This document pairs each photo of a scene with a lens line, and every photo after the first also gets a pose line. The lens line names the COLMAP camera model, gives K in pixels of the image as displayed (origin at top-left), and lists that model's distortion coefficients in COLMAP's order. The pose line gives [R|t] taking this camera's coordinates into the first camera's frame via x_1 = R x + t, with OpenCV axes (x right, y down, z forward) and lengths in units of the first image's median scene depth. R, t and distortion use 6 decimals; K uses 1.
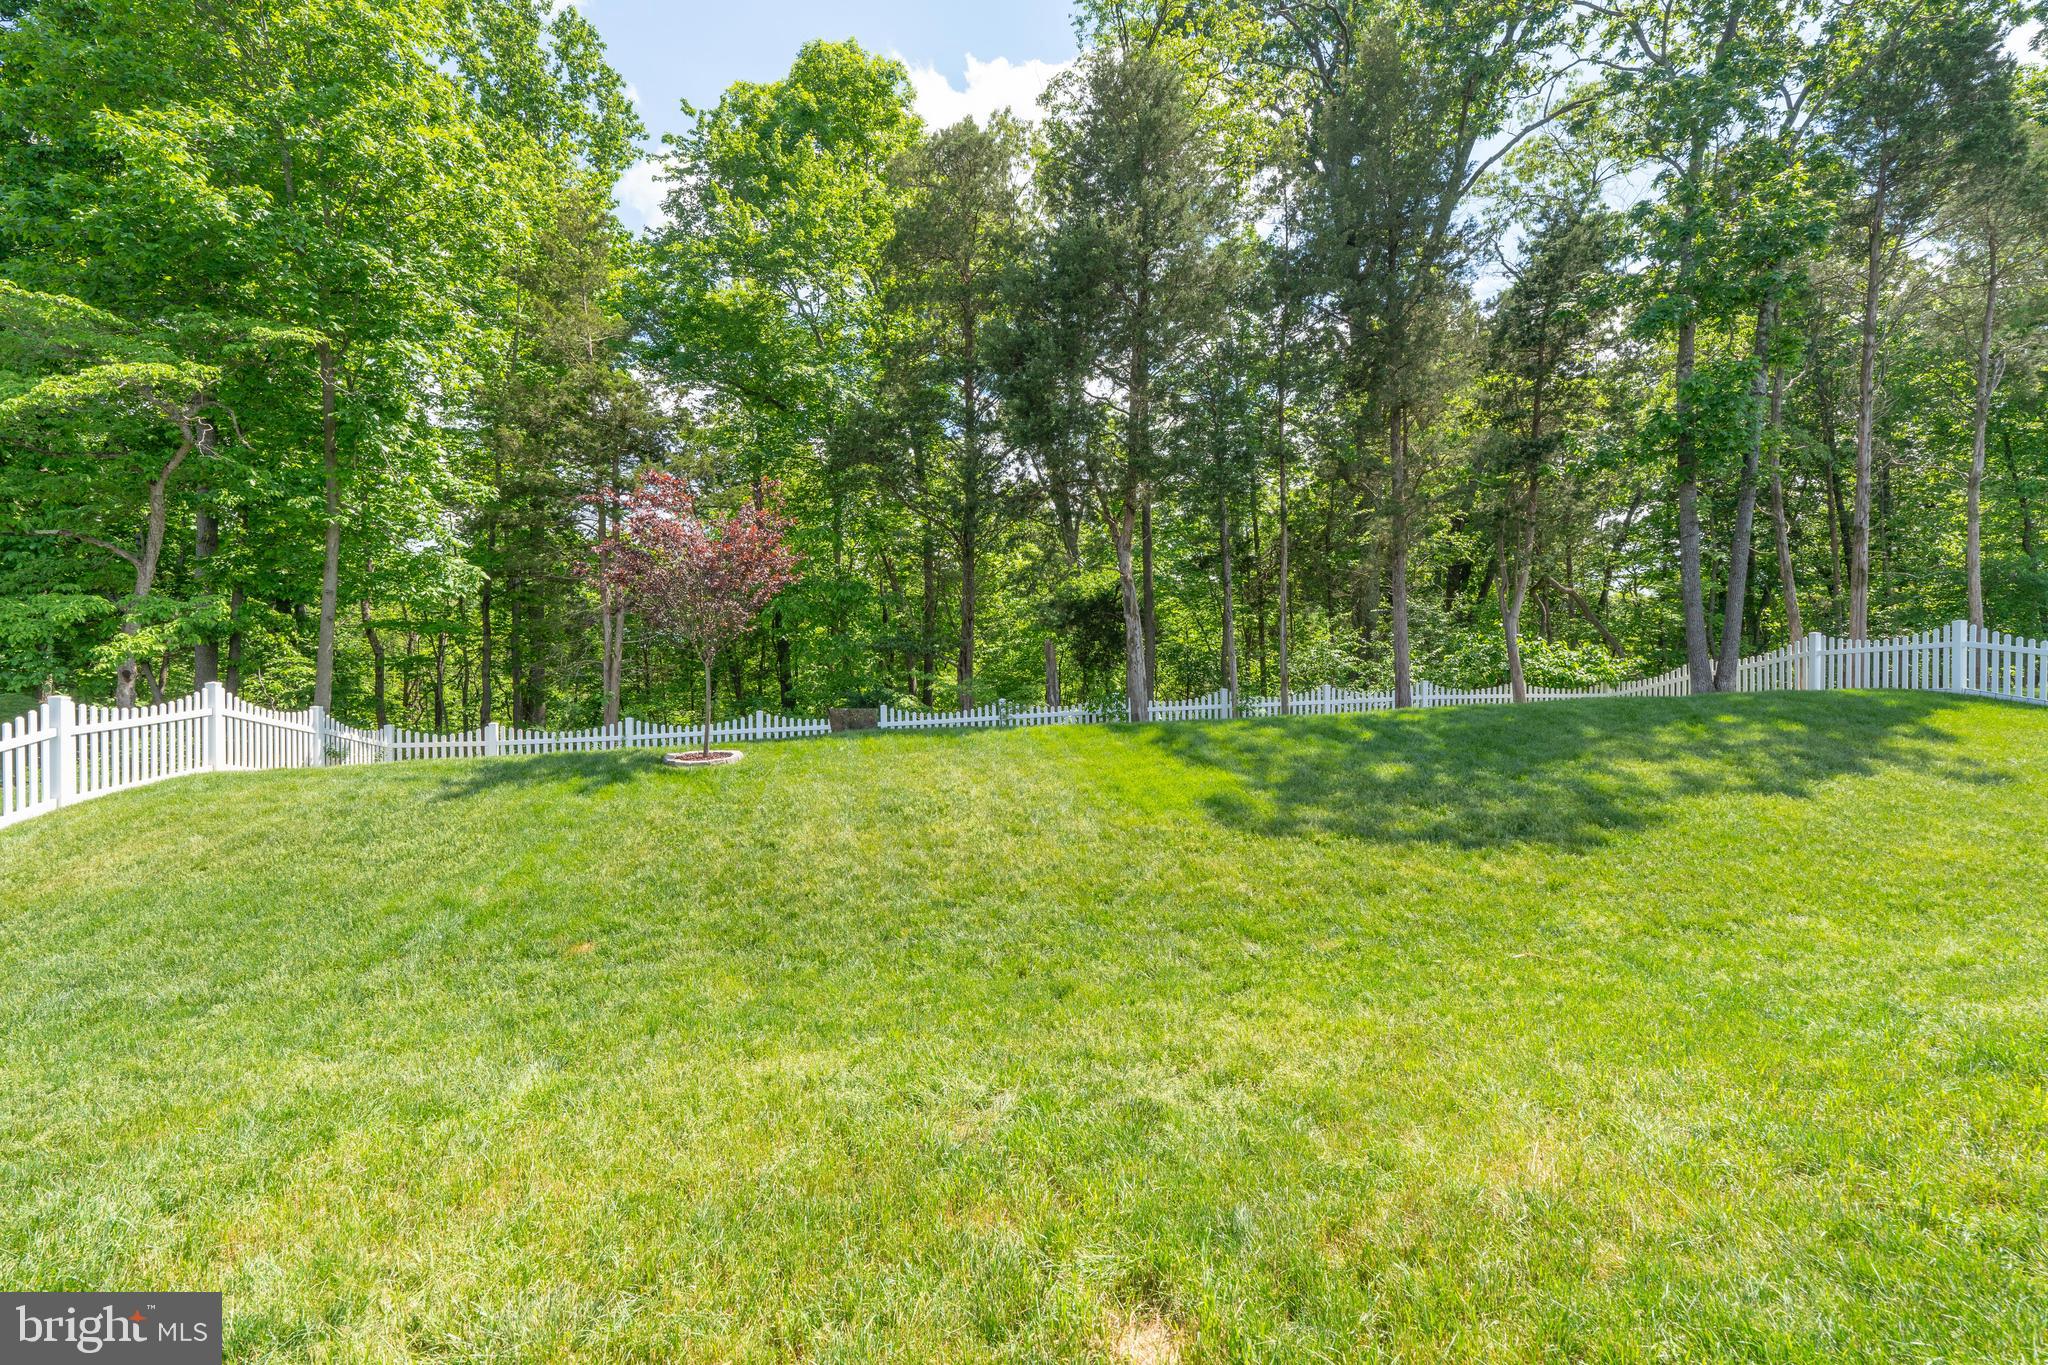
lens RADIAL K [[929.5, 0, 1014.4], [0, 929.5, 677.0], [0, 0, 1]] dist [0.000619, 0.000942]
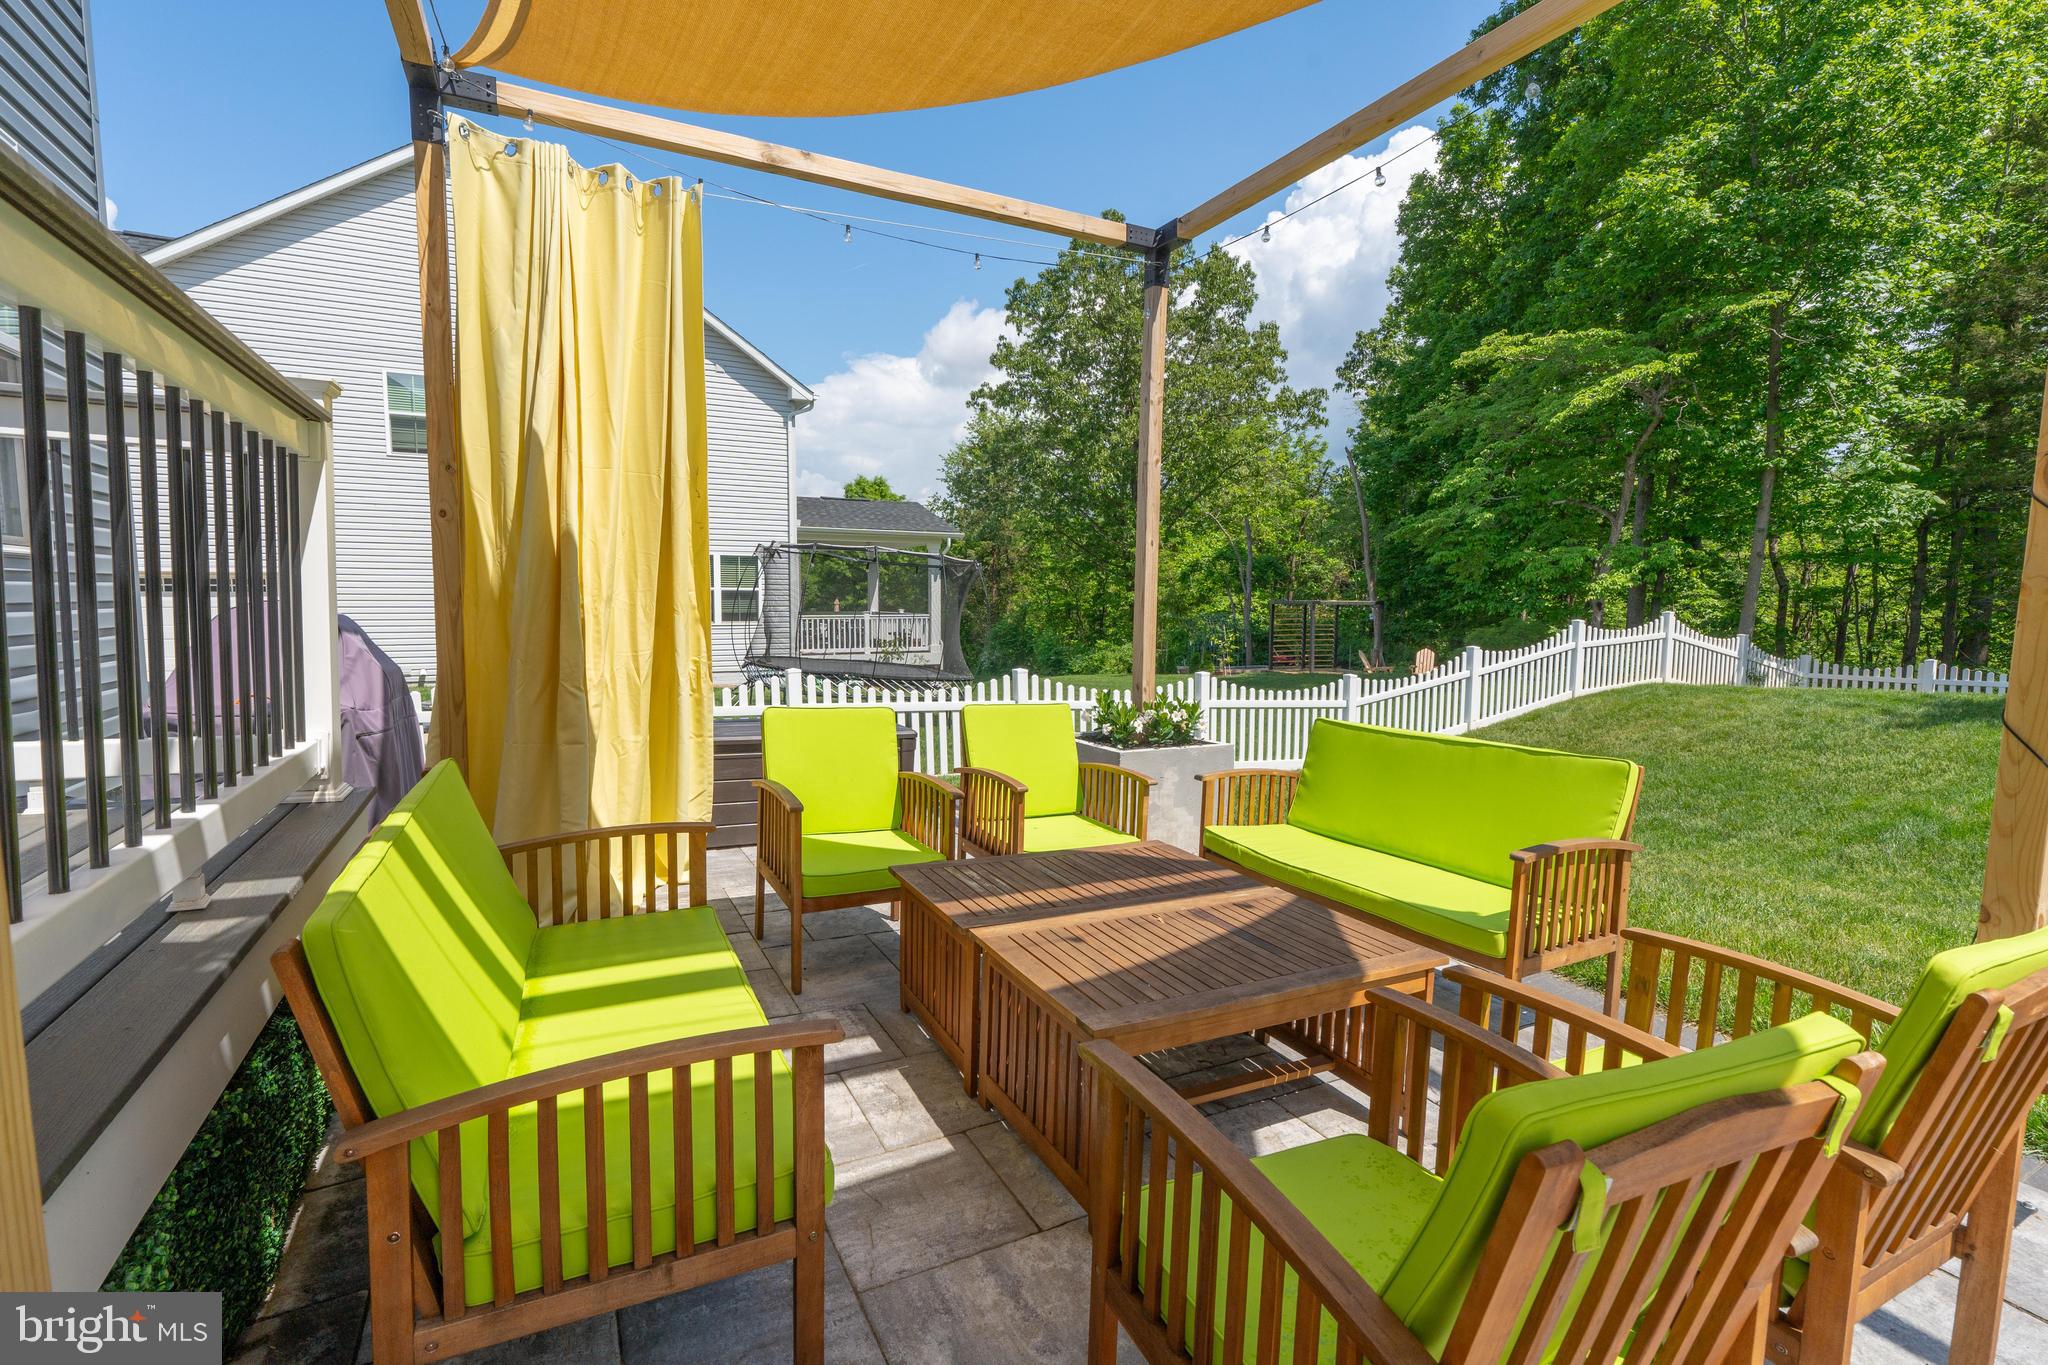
lens RADIAL K [[929.5, 0, 1014.4], [0, 929.5, 677.0], [0, 0, 1]] dist [0.000619, 0.000942]
pose [[0.301921, 0.081342, -0.949856, 0.061606], [-0.011088, 0.996585, 0.081820, 0.001260], [0.953268, -0.014171, 0.301792, -0.206553]]
